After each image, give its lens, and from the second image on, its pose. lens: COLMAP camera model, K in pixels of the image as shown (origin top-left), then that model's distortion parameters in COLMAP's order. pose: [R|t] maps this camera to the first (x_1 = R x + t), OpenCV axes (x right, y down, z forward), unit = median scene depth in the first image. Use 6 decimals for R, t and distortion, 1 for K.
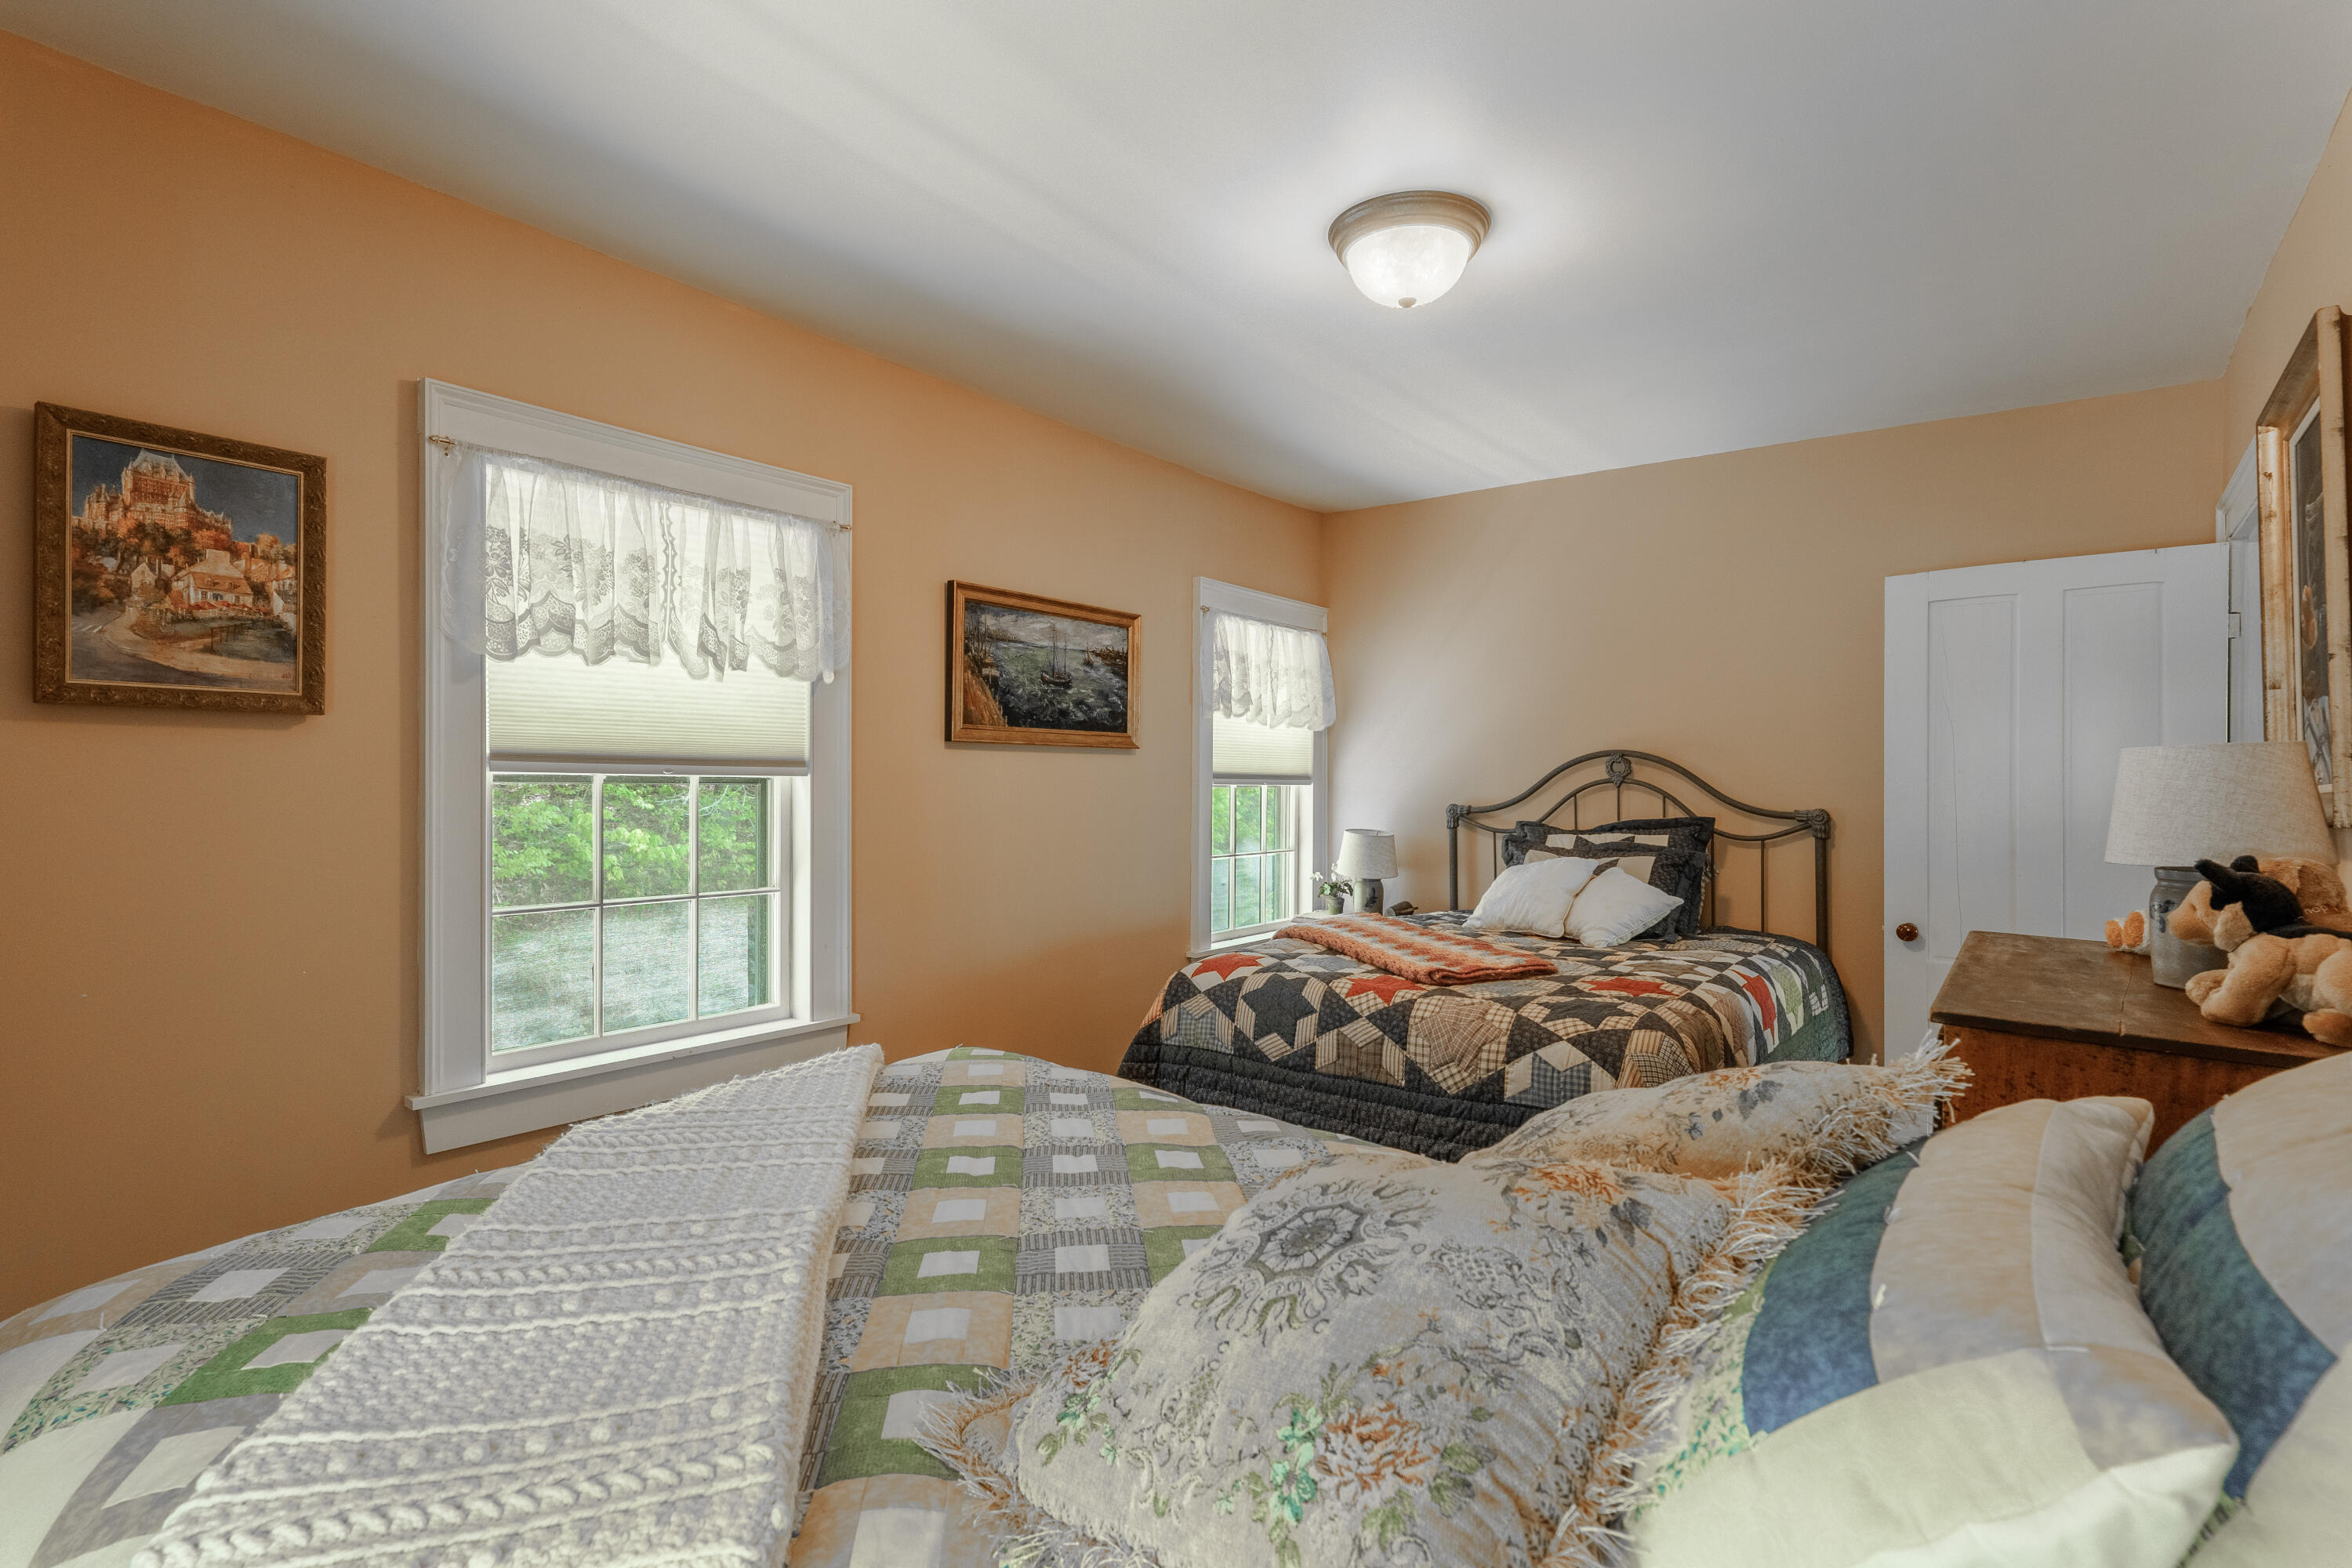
lens RADIAL K [[1079.9, 0, 1176.0], [0, 1079.9, 784.0], [0, 0, 1]] dist [-0.004701, -0.000174]
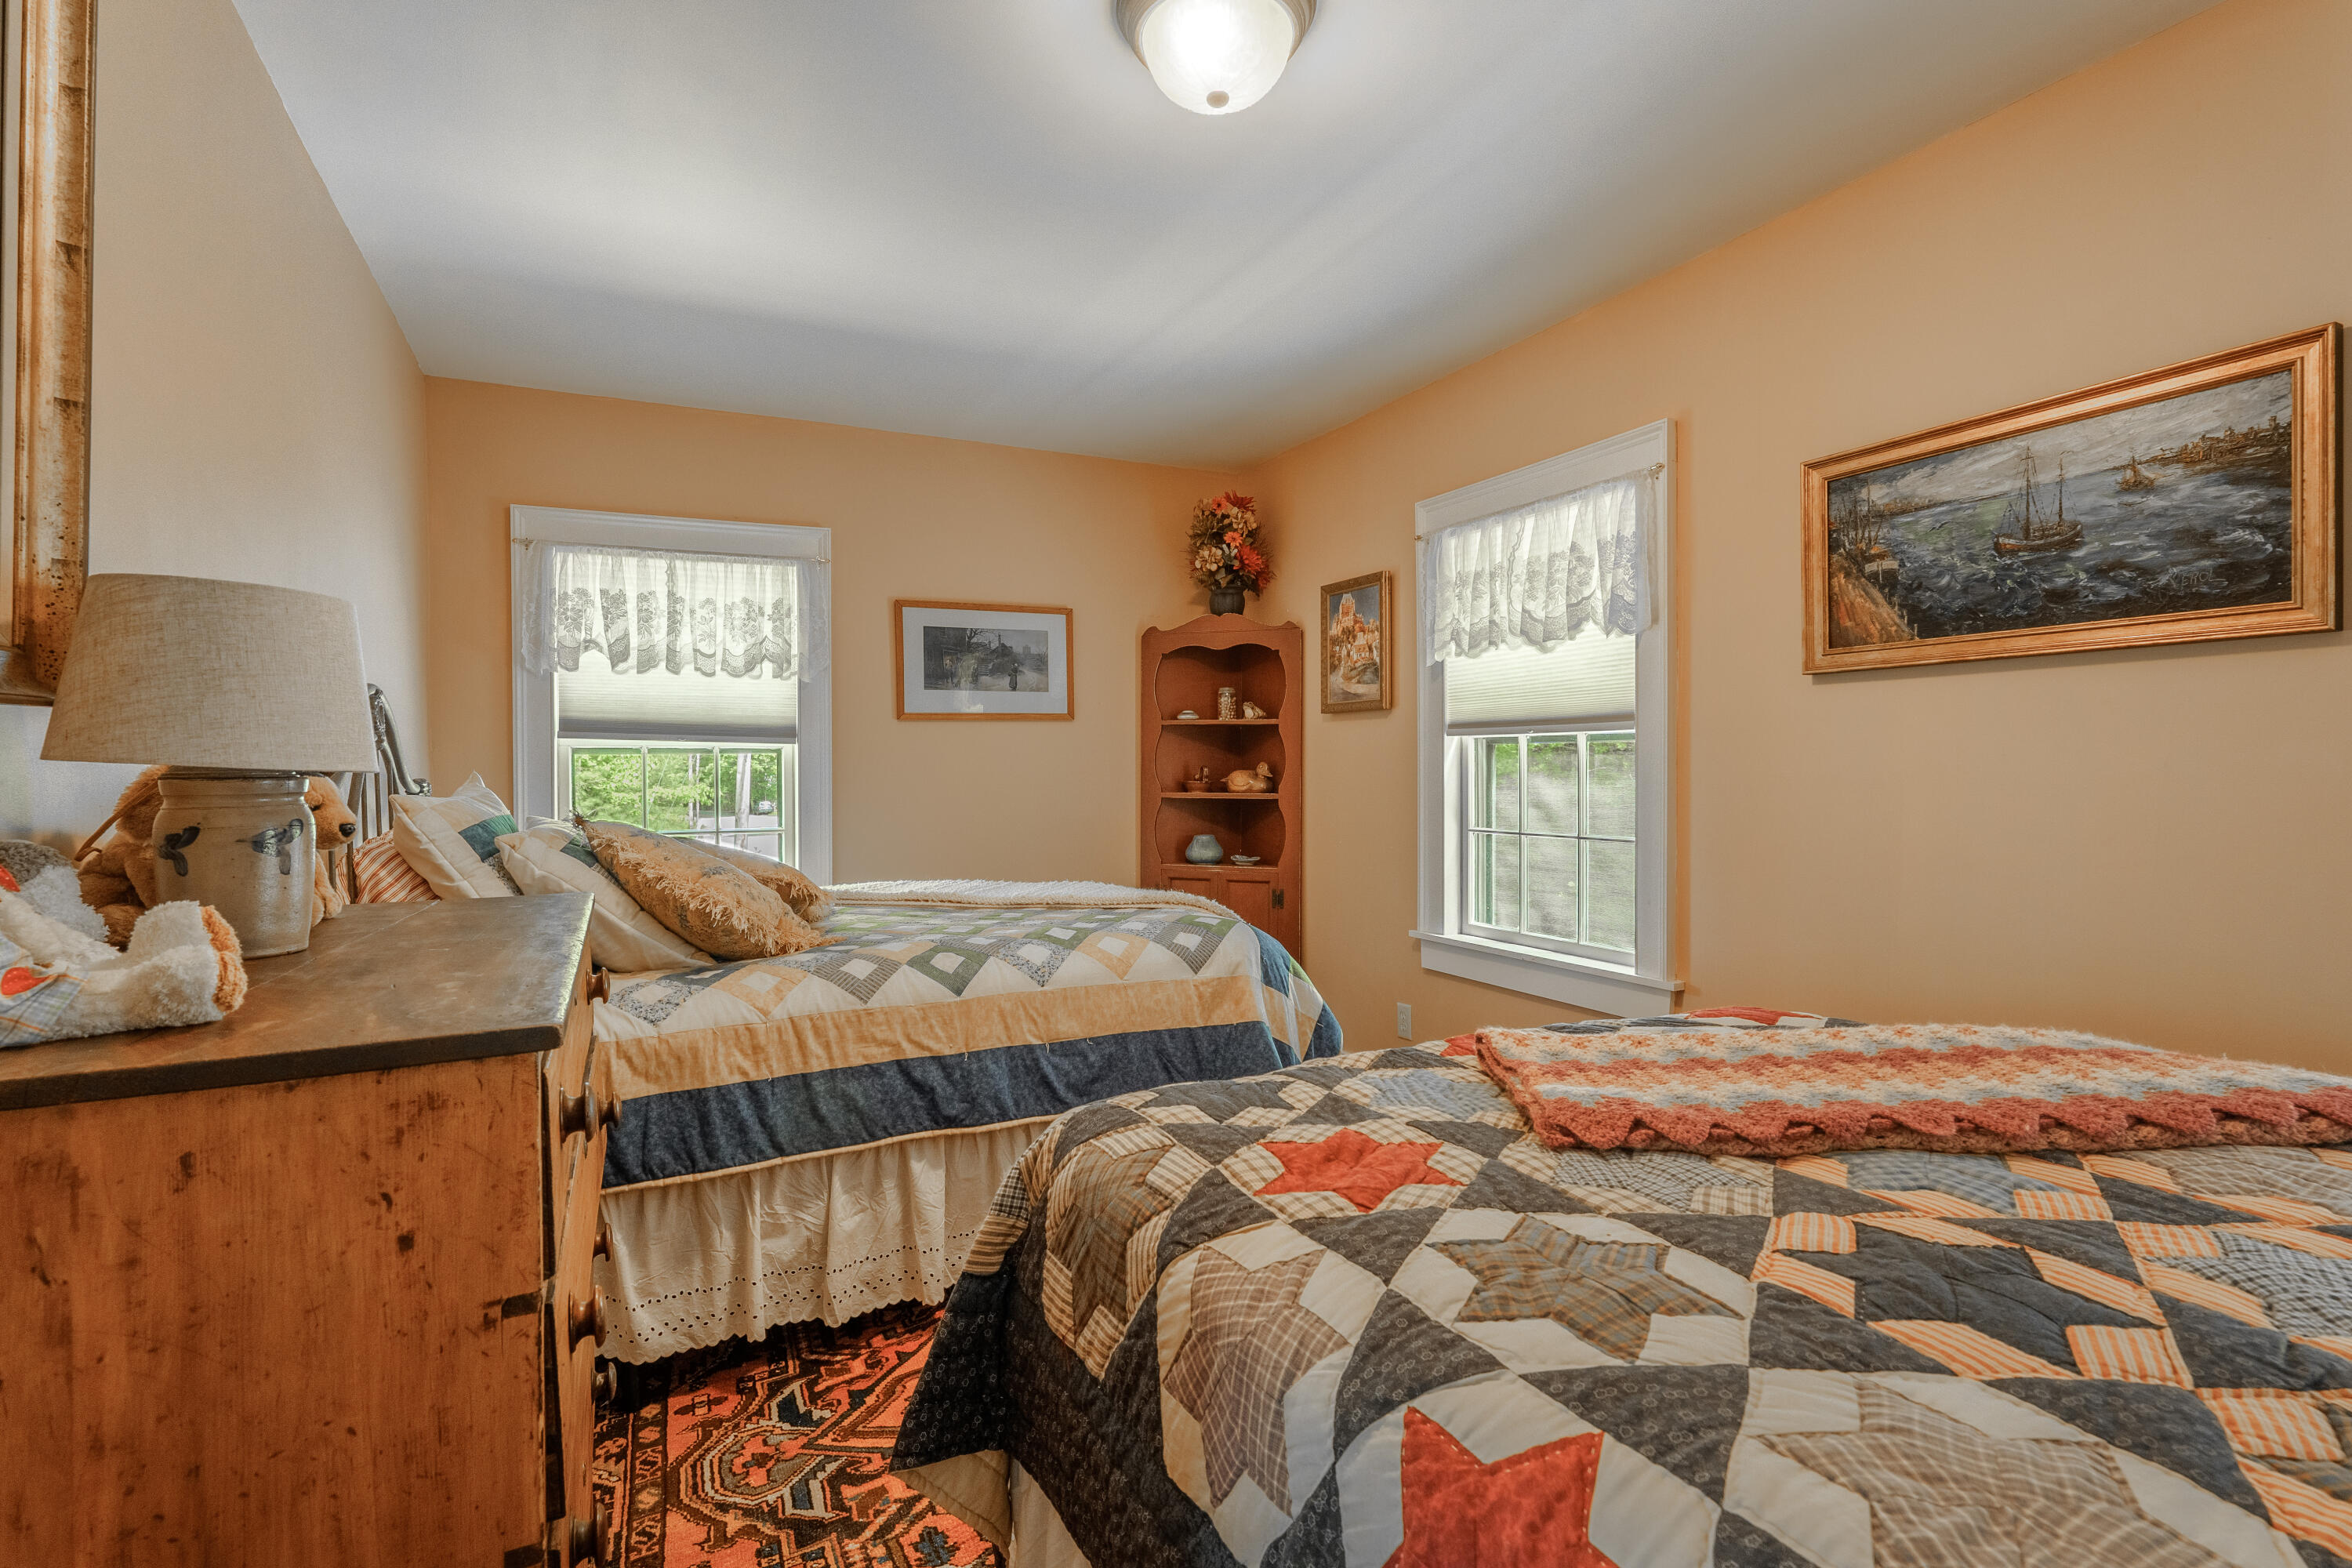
lens RADIAL K [[1085.2, 0, 1130.8], [0, 1085.2, 753.0], [0, 0, 1]] dist [-0.009843, 0.000002]
pose [[-0.442530, -0.006868, -0.896727, 0.668284], [0.012373, 0.999829, -0.013763, 0.019643], [0.896668, -0.017185, -0.442369, 0.888192]]
